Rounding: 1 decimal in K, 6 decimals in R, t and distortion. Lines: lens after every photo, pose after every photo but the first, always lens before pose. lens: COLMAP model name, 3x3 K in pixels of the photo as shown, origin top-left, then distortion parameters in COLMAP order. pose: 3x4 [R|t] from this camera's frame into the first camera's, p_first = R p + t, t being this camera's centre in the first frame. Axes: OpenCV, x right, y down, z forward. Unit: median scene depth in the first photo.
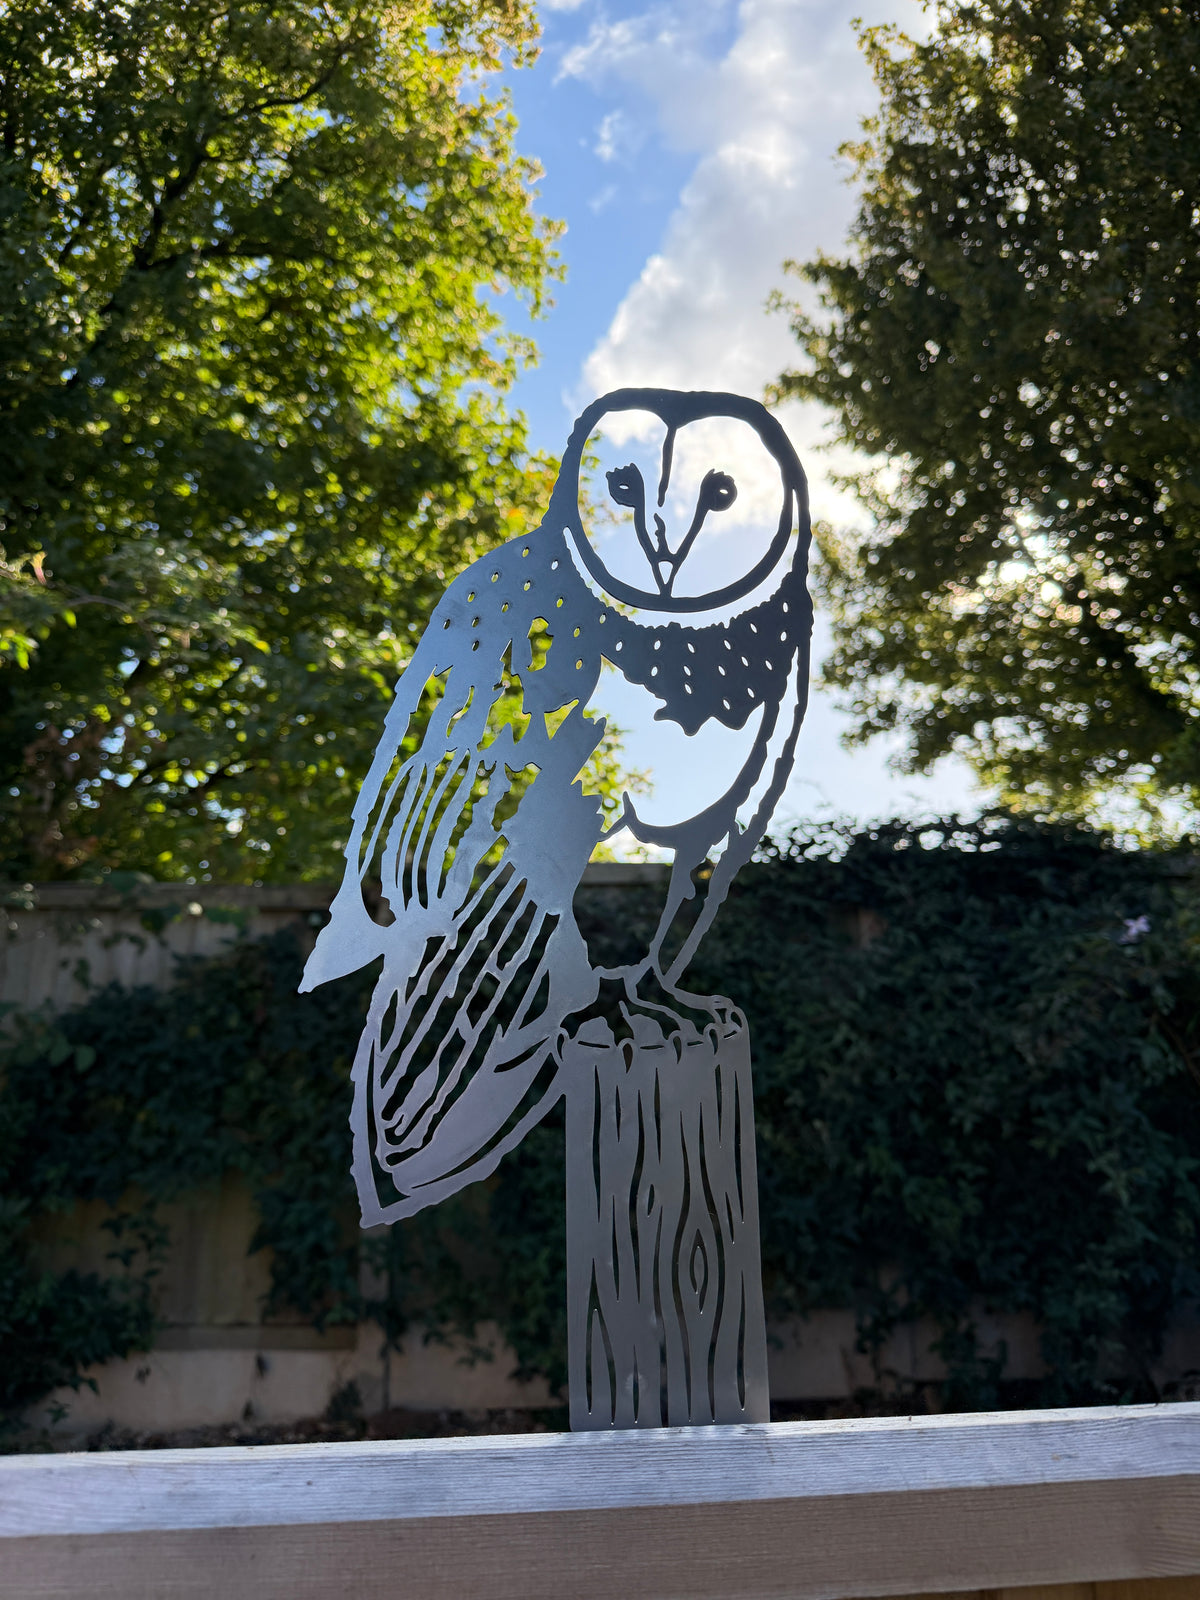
lens RADIAL K [[1075.7, 0, 597.4], [0, 1075.7, 788.9], [0, 0, 1]] dist [0.135212, -0.154523]
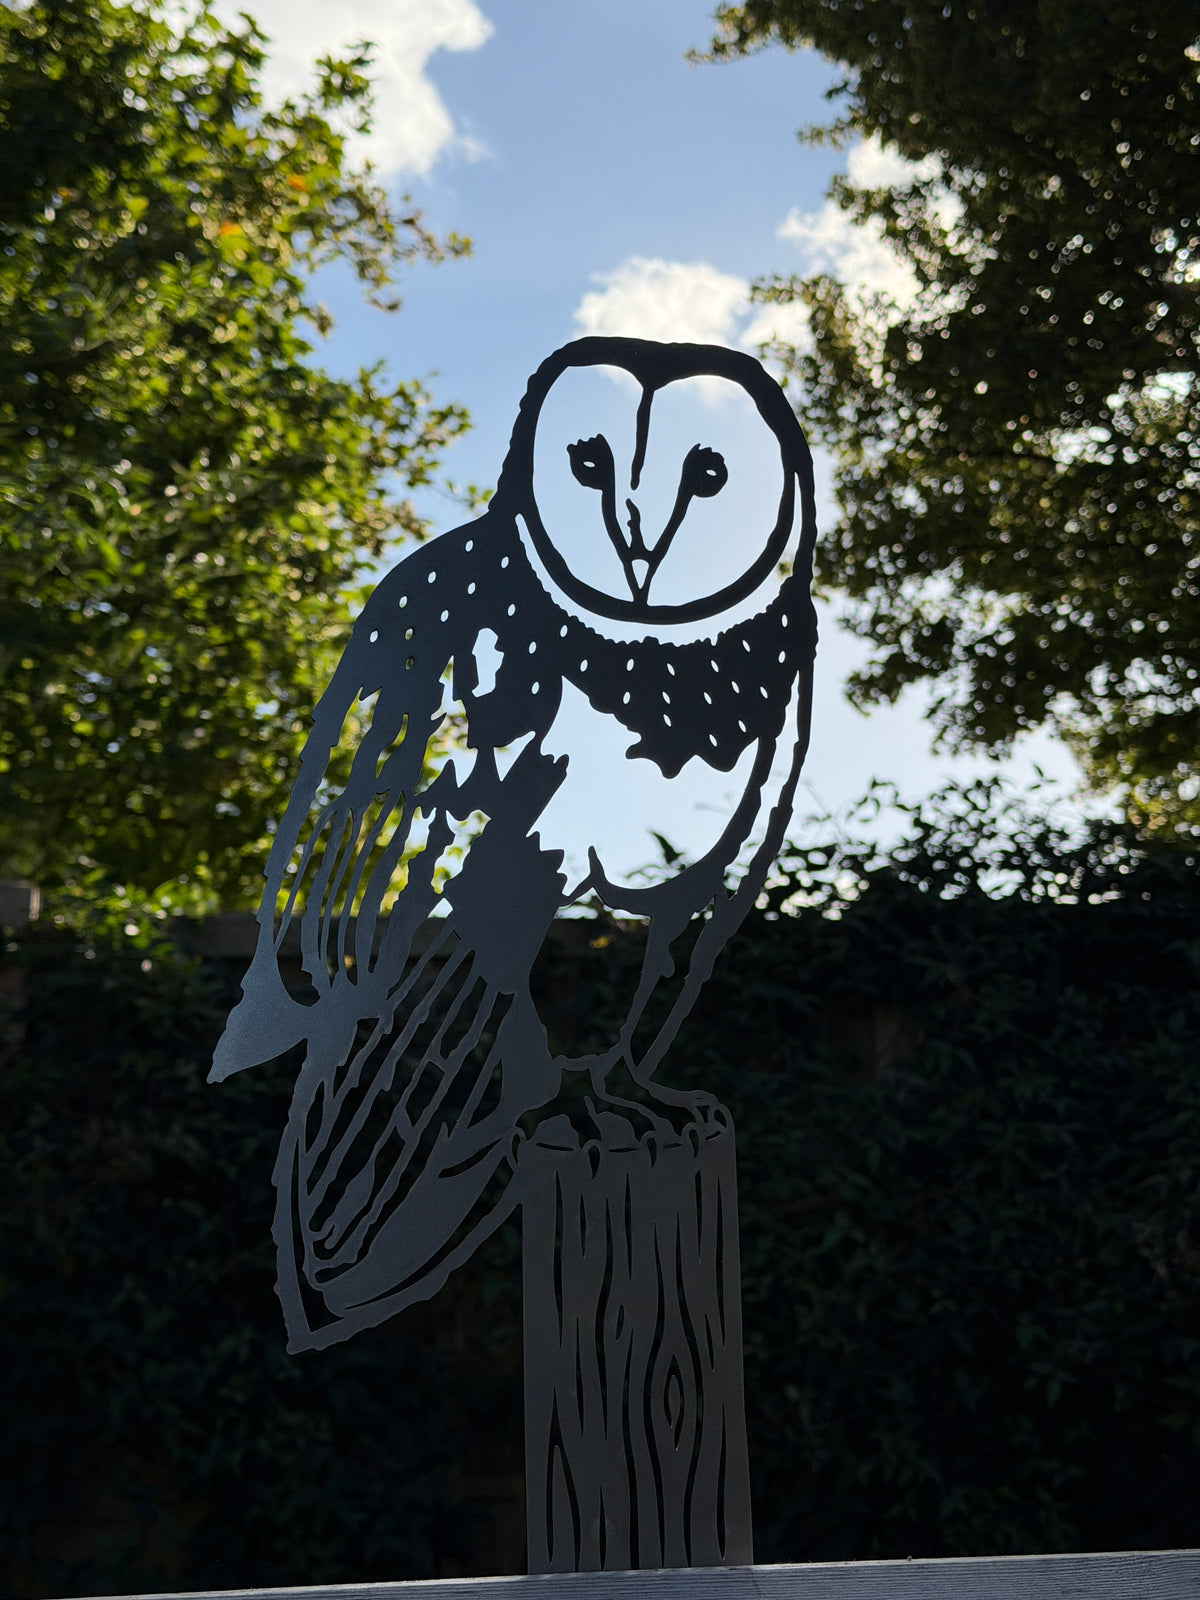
lens RADIAL K [[2159.1, 0, 630.8], [0, 2159.1, 797.1], [0, 0, 1]] dist [0.119071, 0.030710]
pose [[0.992469, 0.018203, 0.121134, -0.136938], [-0.019758, 0.999737, 0.011648, -0.051488], [-0.120890, -0.013953, 0.992568, -0.606808]]
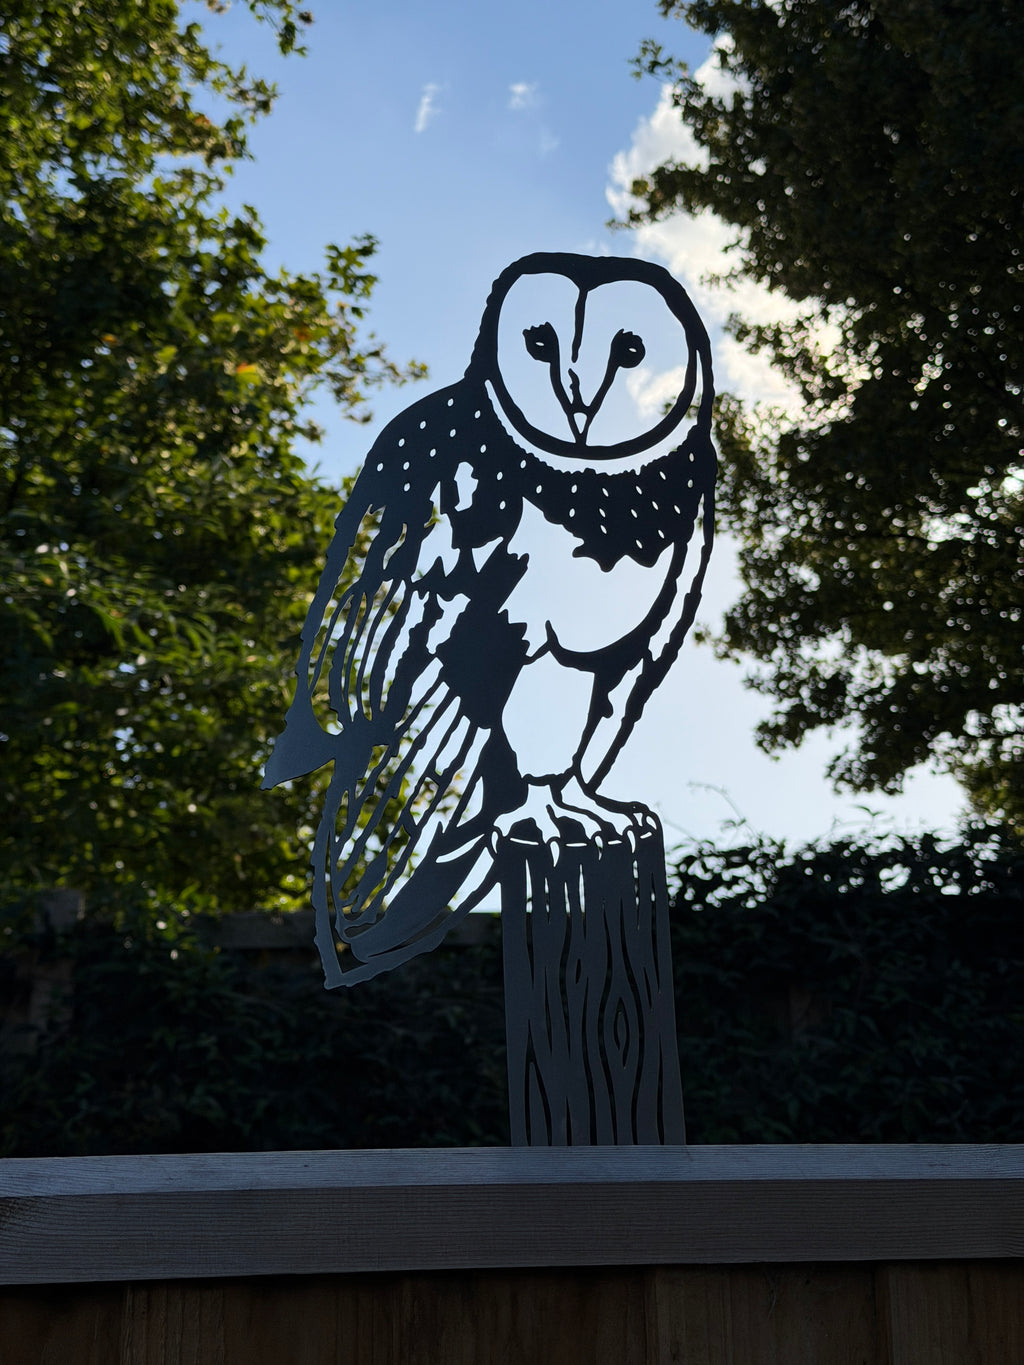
lens RADIAL K [[1837.6, 0, 512.0], [0, 1837.6, 682.5], [0, 0, 1]] dist [0.147122, -0.098480]
pose [[0.996227, 0.006426, 0.086548, -0.159263], [0.000930, 0.996407, -0.084687, 0.208032], [-0.086781, 0.084448, 0.992642, -0.772602]]
